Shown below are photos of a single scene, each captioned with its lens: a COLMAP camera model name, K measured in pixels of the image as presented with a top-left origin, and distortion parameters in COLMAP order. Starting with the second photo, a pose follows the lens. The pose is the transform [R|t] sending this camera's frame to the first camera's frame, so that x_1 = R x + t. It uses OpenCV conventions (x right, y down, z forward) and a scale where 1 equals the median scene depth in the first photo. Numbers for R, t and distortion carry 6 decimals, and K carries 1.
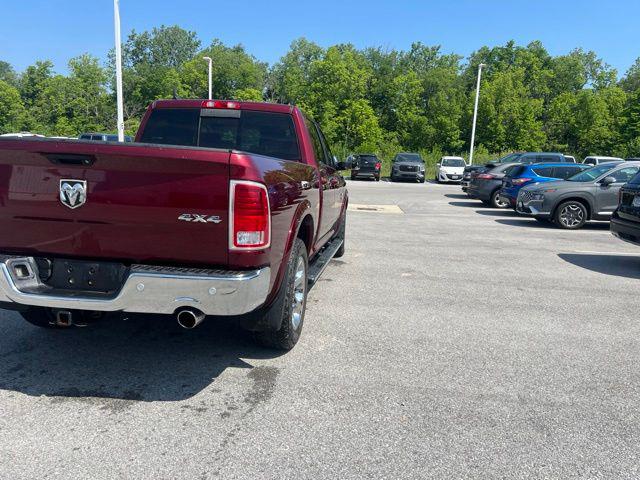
lens RADIAL K [[479.9, 0, 324.0], [0, 479.9, 235.4], [0, 0, 1]] dist [0.050600, -0.059181]
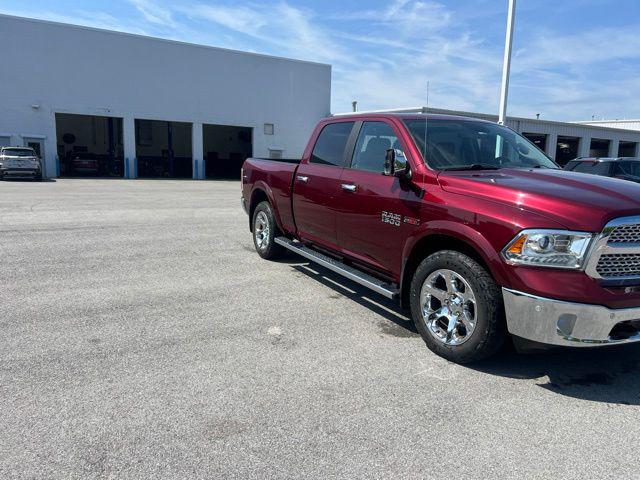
lens RADIAL K [[479.0, 0, 322.7], [0, 479.0, 242.4], [0, 0, 1]] dist [0.046943, -0.053931]
pose [[-0.811875, 0.030790, -0.583019, 0.035250], [-0.150179, 0.953992, 0.259511, -0.015001], [0.564186, 0.298248, -0.769898, 0.107847]]
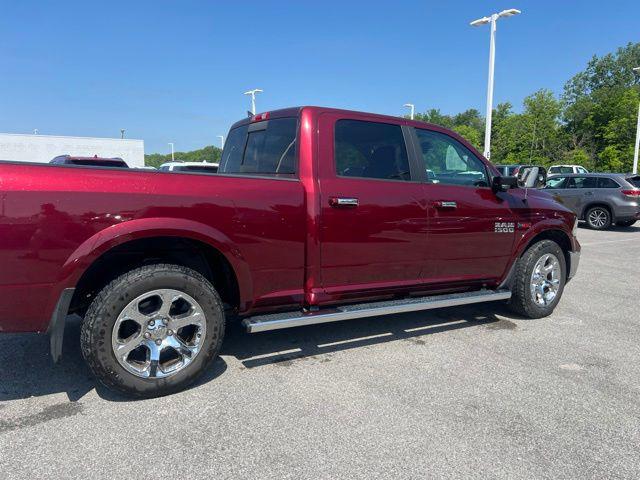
lens RADIAL K [[479.0, 0, 322.7], [0, 479.0, 242.4], [0, 0, 1]] dist [0.046943, -0.053931]
pose [[0.633003, 0.066137, -0.771319, 0.030201], [-0.106632, 0.994296, -0.002253, -0.002452], [0.766770, 0.083673, 0.636445, 0.027987]]
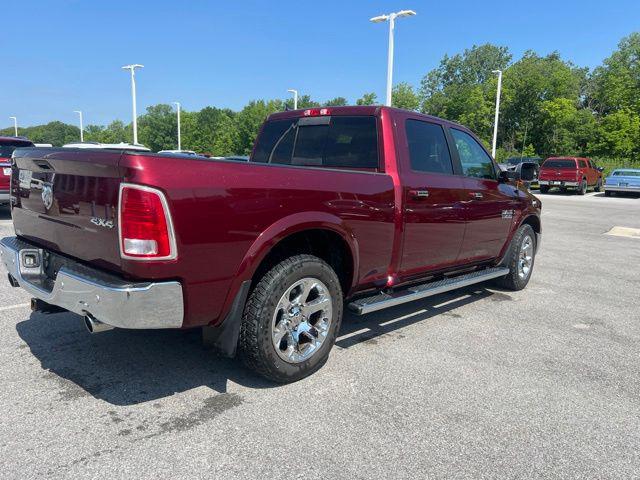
lens RADIAL K [[479.9, 0, 324.0], [0, 479.9, 235.4], [0, 0, 1]] dist [0.050600, -0.059181]
pose [[0.818293, 0.064007, -0.571226, 0.018824], [-0.084567, 0.996373, -0.009498, -0.001067], [0.568546, 0.056079, 0.820738, 0.012643]]
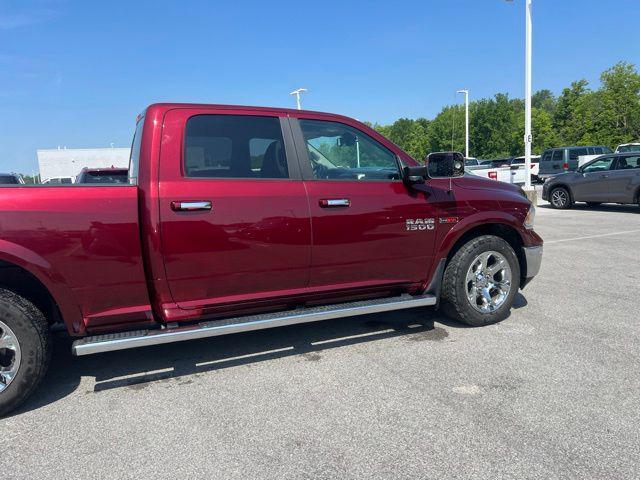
lens RADIAL K [[479.9, 0, 324.0], [0, 479.9, 235.4], [0, 0, 1]] dist [0.050600, -0.059181]
pose [[0.517642, 0.037453, -0.854777, 0.036492], [-0.066358, 0.997790, 0.003534, -0.004742], [0.853020, 0.054892, 0.518983, 0.044358]]
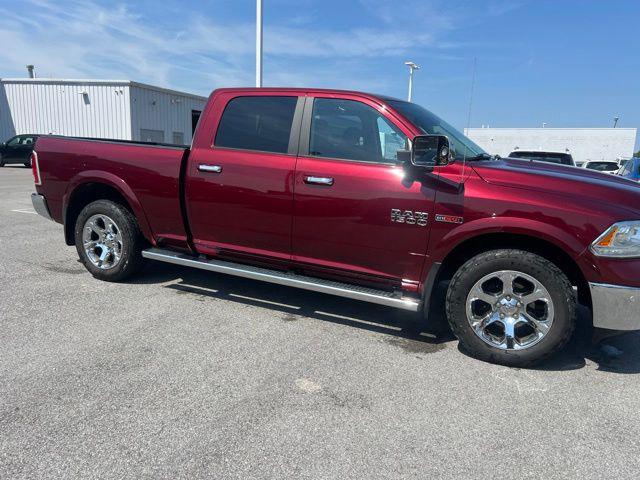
lens RADIAL K [[483.4, 0, 323.4], [0, 483.4, 241.5], [0, 0, 1]] dist [0.049995, -0.059831]
pose [[-0.301721, 0.113815, -0.946578, 0.042663], [-0.196577, 0.964089, 0.178579, -0.009959], [0.932910, 0.239956, -0.268513, 0.079701]]
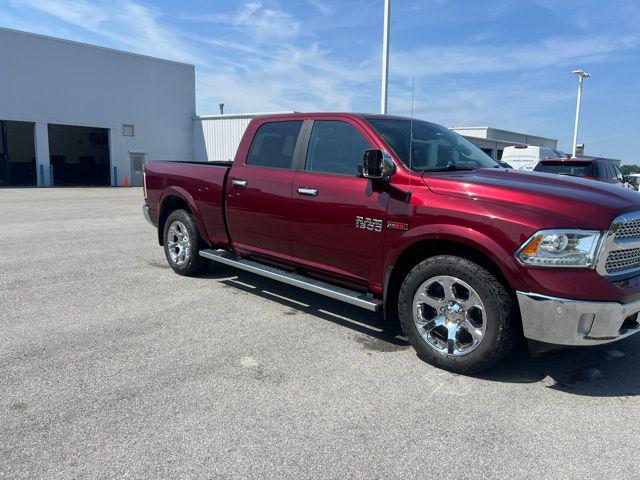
lens RADIAL K [[479.9, 0, 324.0], [0, 479.9, 235.4], [0, 0, 1]] dist [0.050600, -0.059181]
pose [[-0.613435, 0.053440, -0.787935, 0.039100], [-0.163578, 0.967474, 0.192968, -0.012811], [0.772619, 0.247262, -0.584741, 0.097427]]
